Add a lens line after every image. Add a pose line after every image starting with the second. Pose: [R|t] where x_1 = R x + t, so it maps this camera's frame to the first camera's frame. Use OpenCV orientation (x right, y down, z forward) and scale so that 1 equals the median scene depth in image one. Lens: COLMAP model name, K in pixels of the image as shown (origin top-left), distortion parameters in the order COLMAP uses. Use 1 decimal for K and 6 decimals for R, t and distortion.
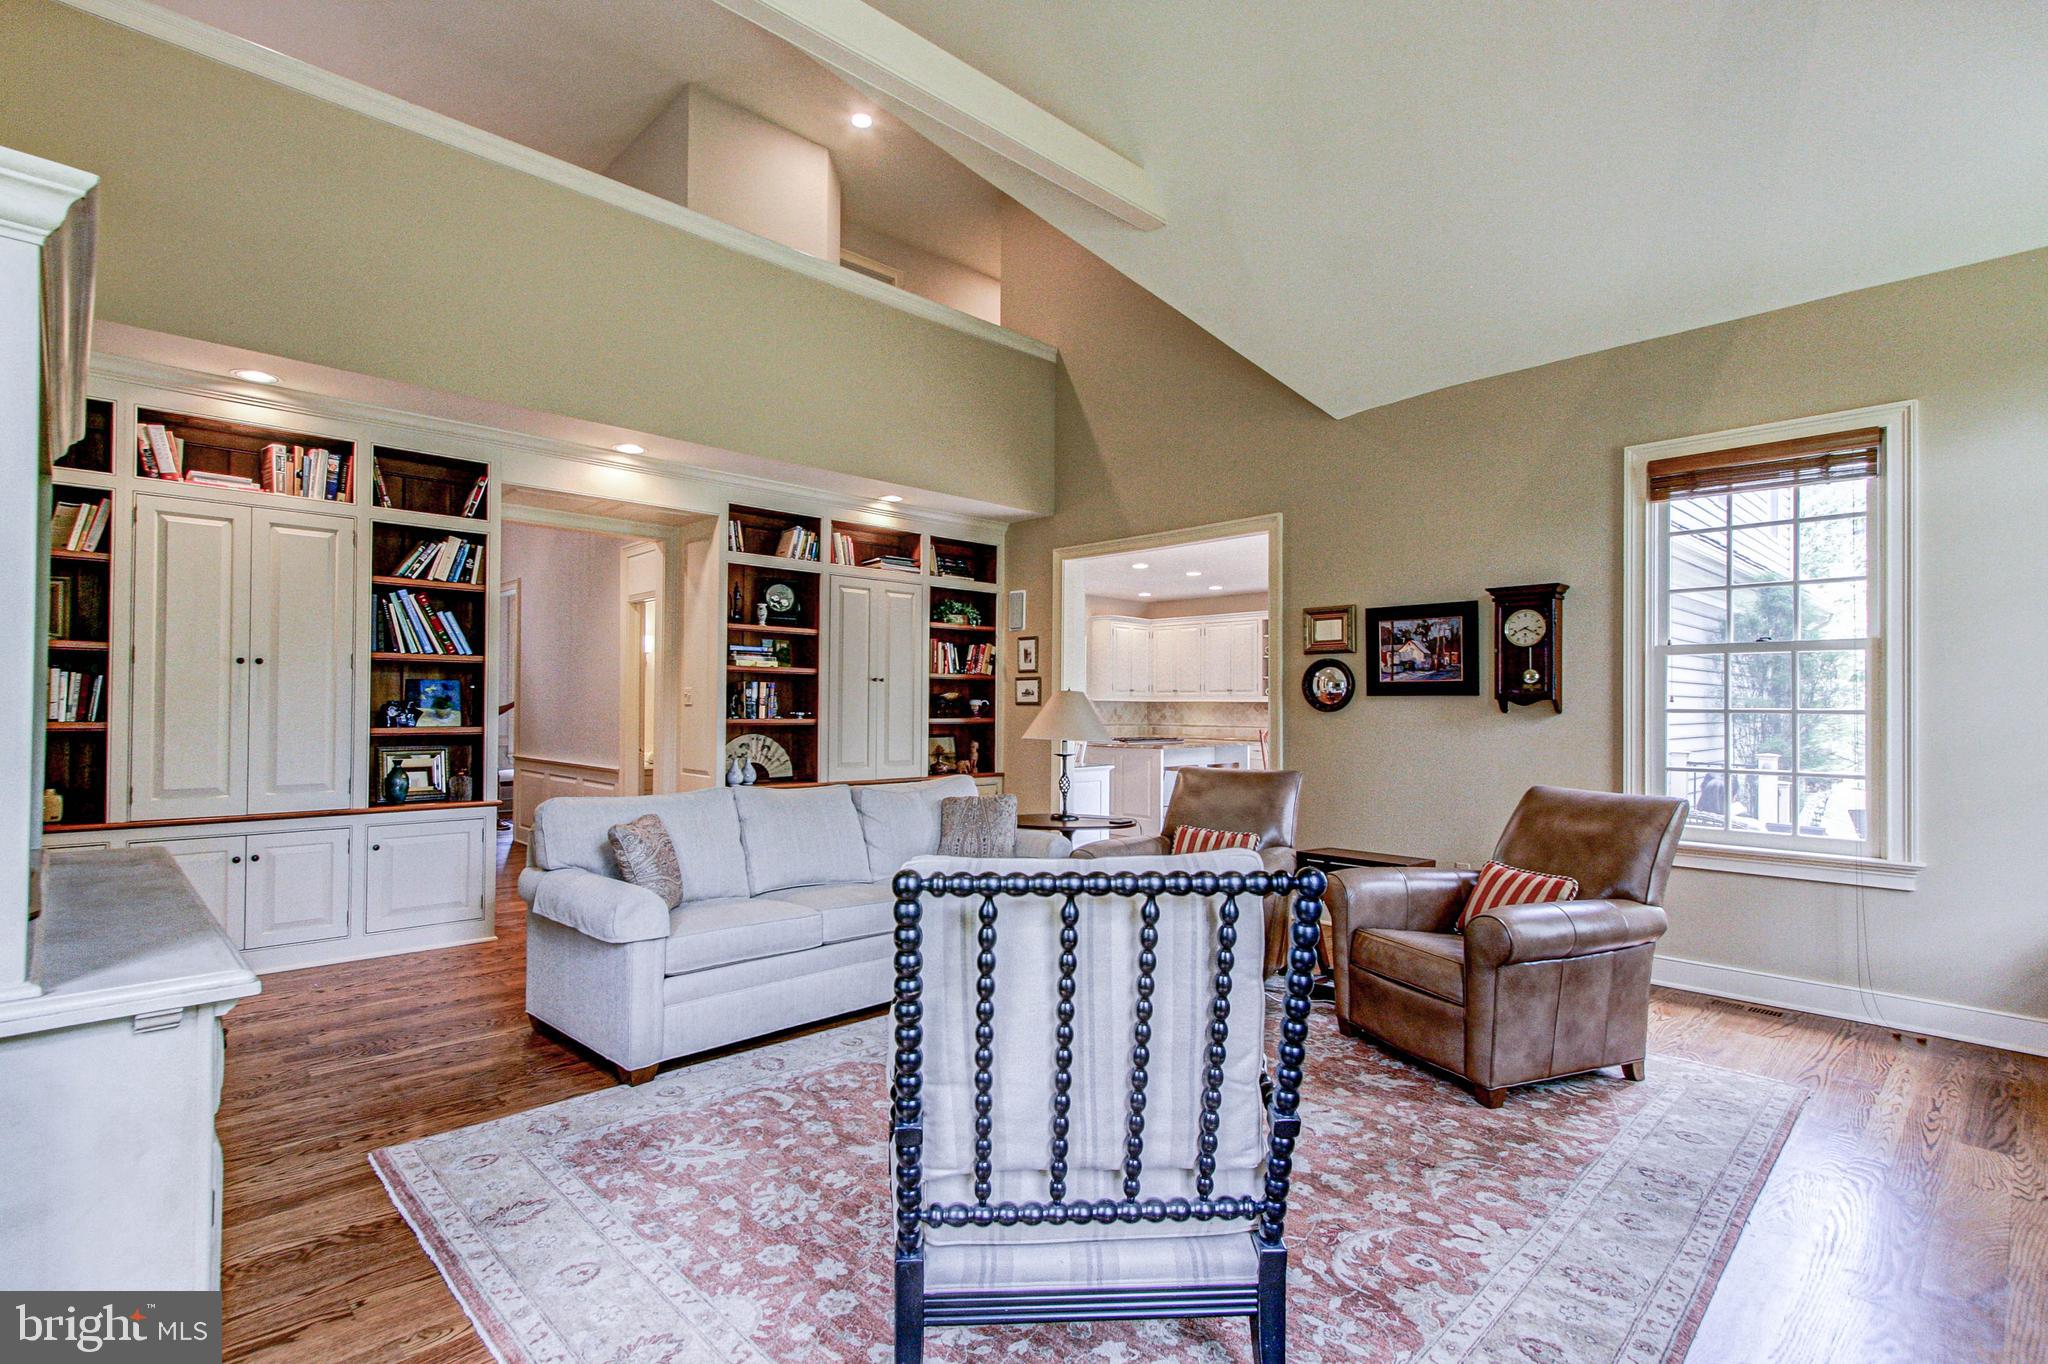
lens RADIAL K [[980.8, 0, 1007.6], [0, 980.8, 685.5], [0, 0, 1]] dist [0.000559, -0.000399]
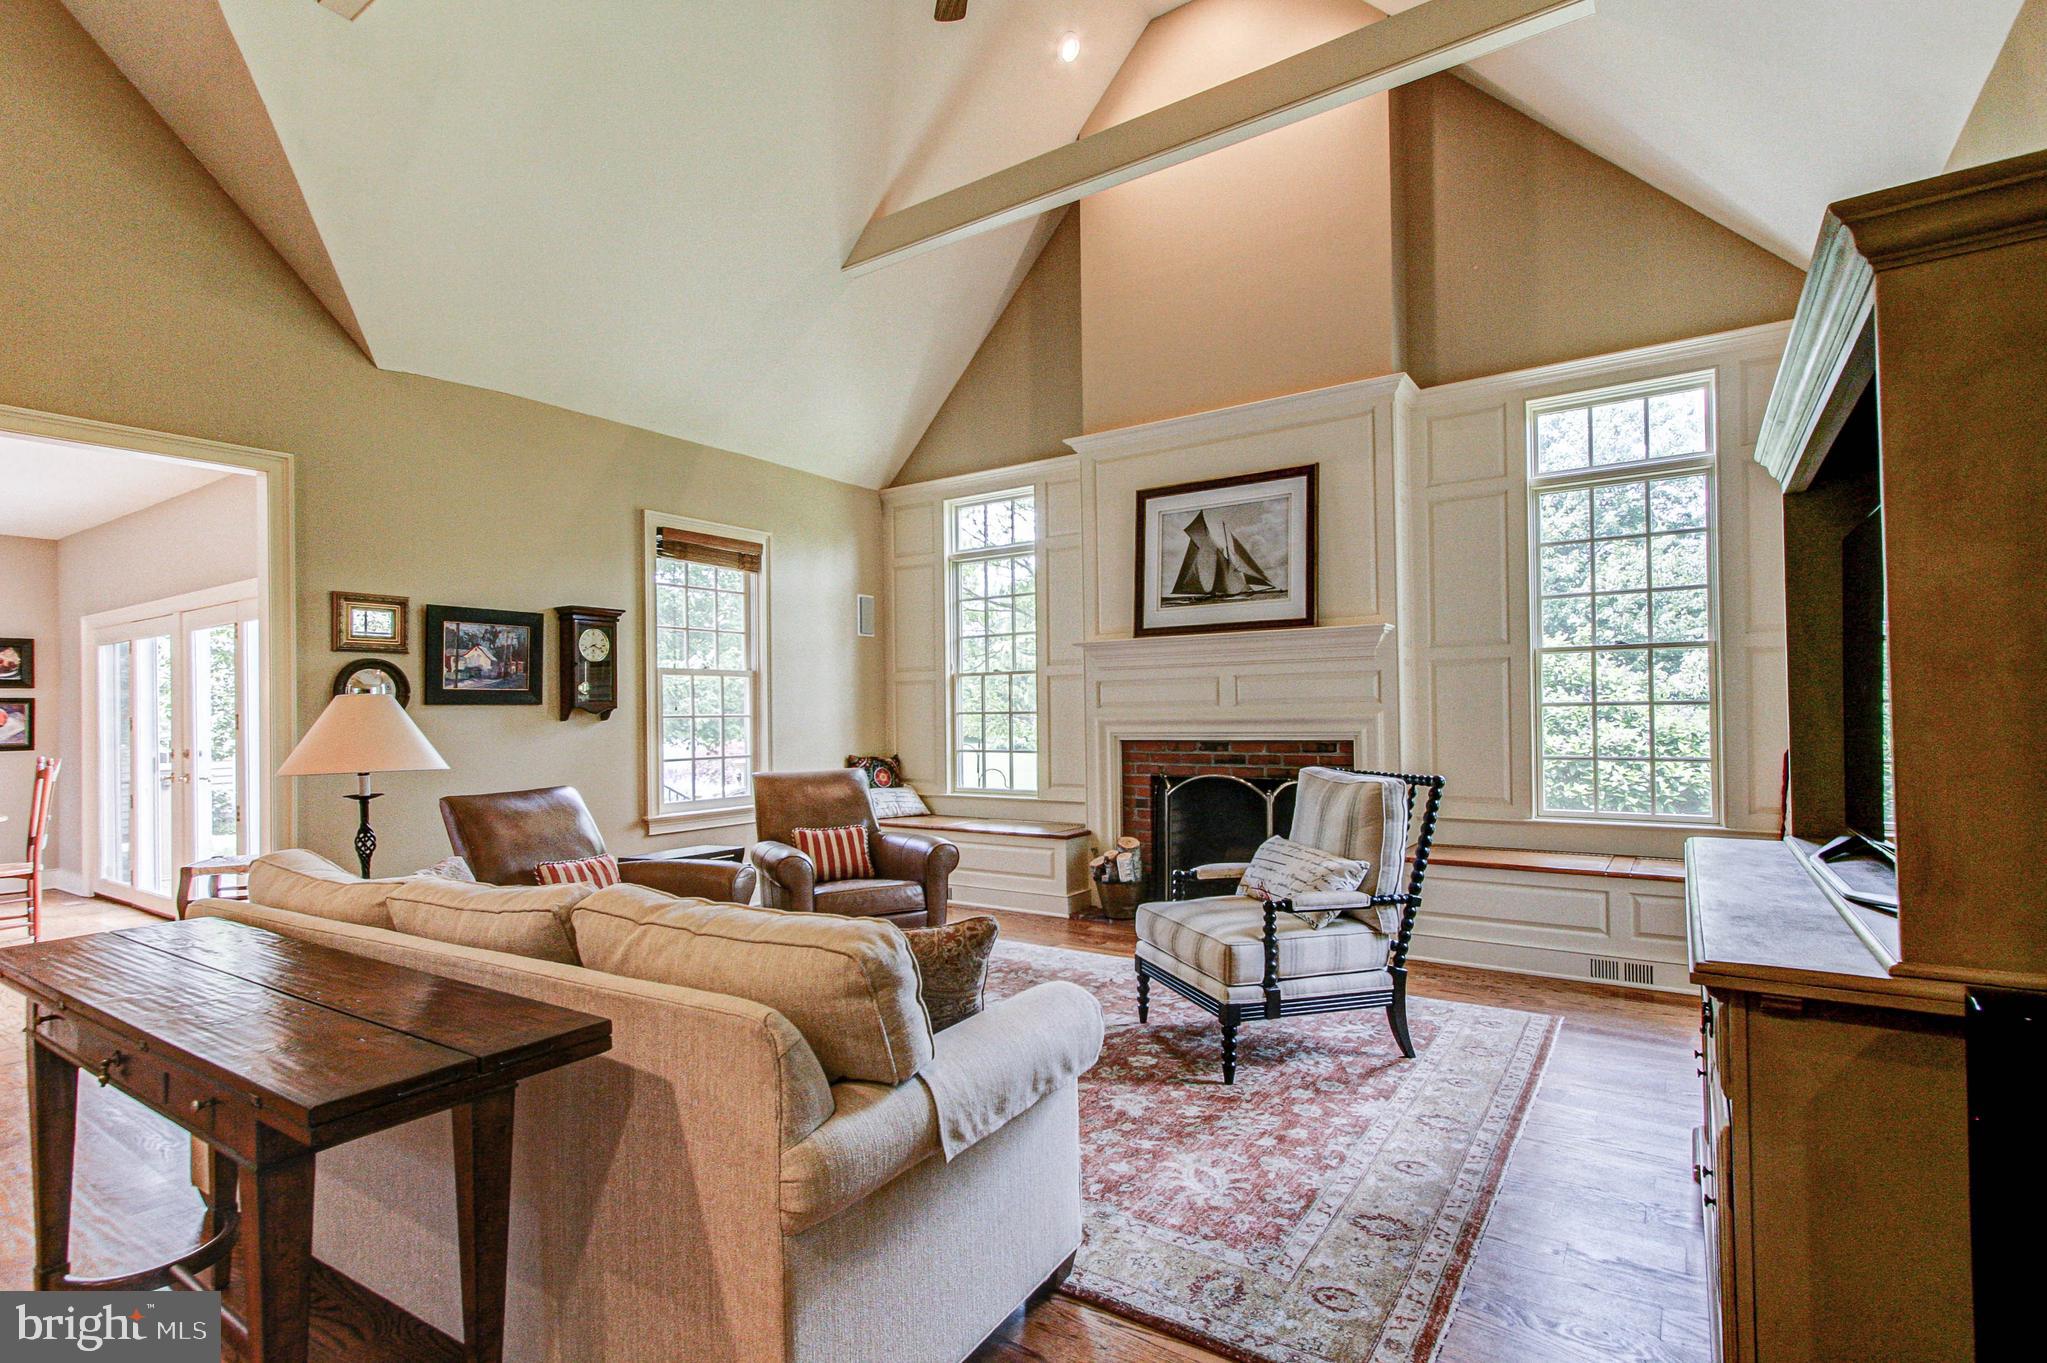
lens RADIAL K [[980.3, 0, 1016.5], [0, 980.3, 699.8], [0, 0, 1]] dist [0.000559, -0.000399]
pose [[-0.211560, 0.010595, 0.977308, -0.632014], [-0.009270, 0.999875, -0.012846, 0.013087], [-0.977321, -0.011778, -0.211435, 0.718197]]
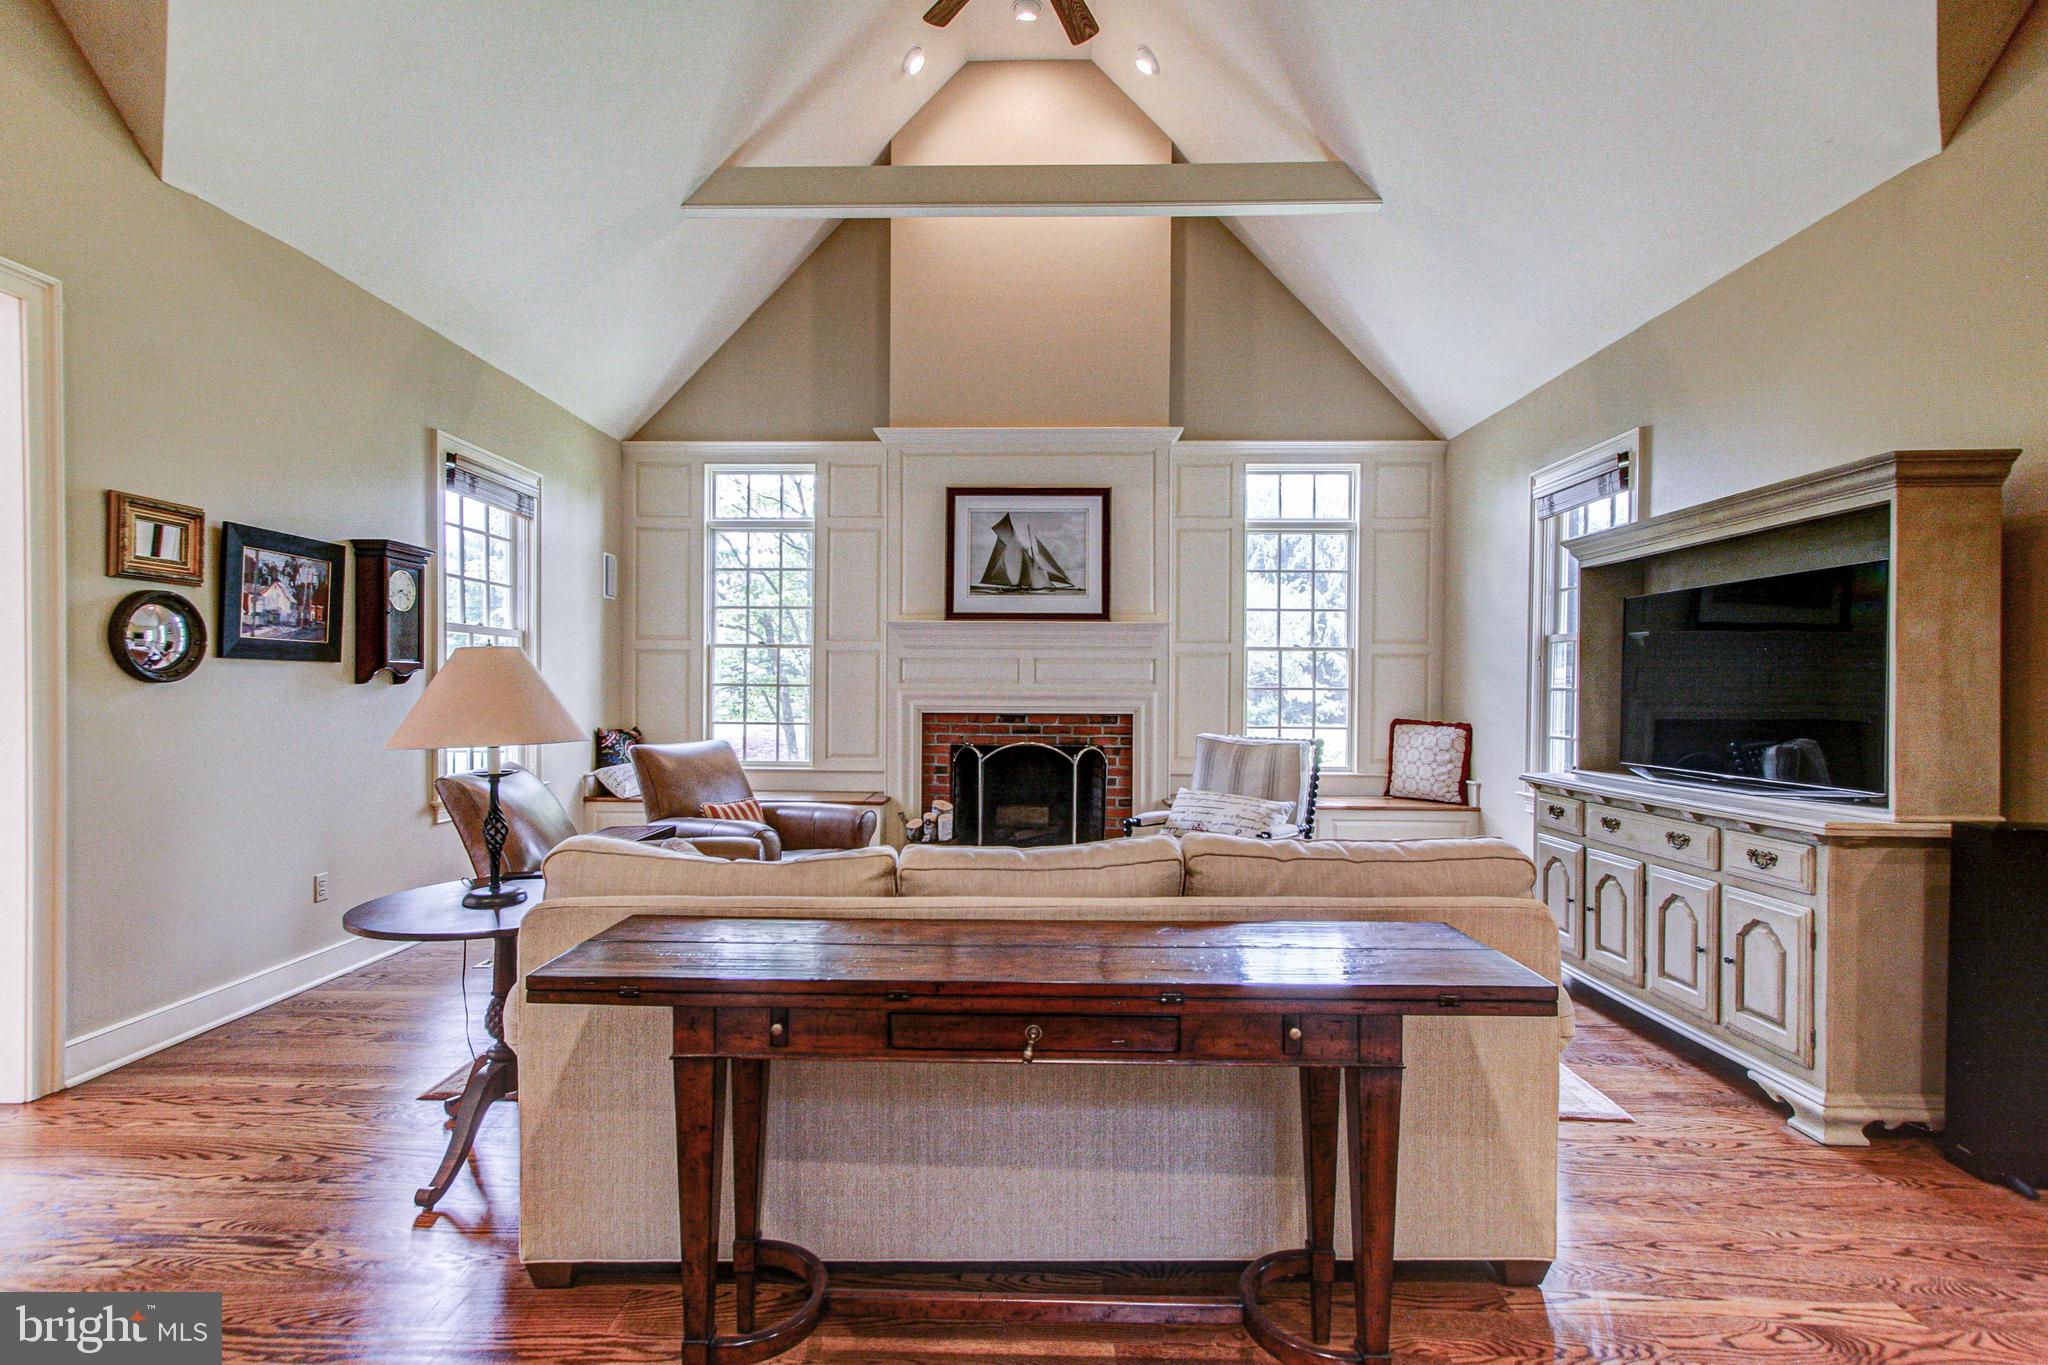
lens RADIAL K [[929.7, 0, 1017.7], [0, 929.7, 688.7], [0, 0, 1]] dist [-0.005086, -0.000487]
pose [[-0.705517, -0.011037, 0.708607, -0.455915], [-0.027504, 0.999552, -0.011816, 0.025022], [-0.708159, -0.027827, -0.705504, 1.127975]]
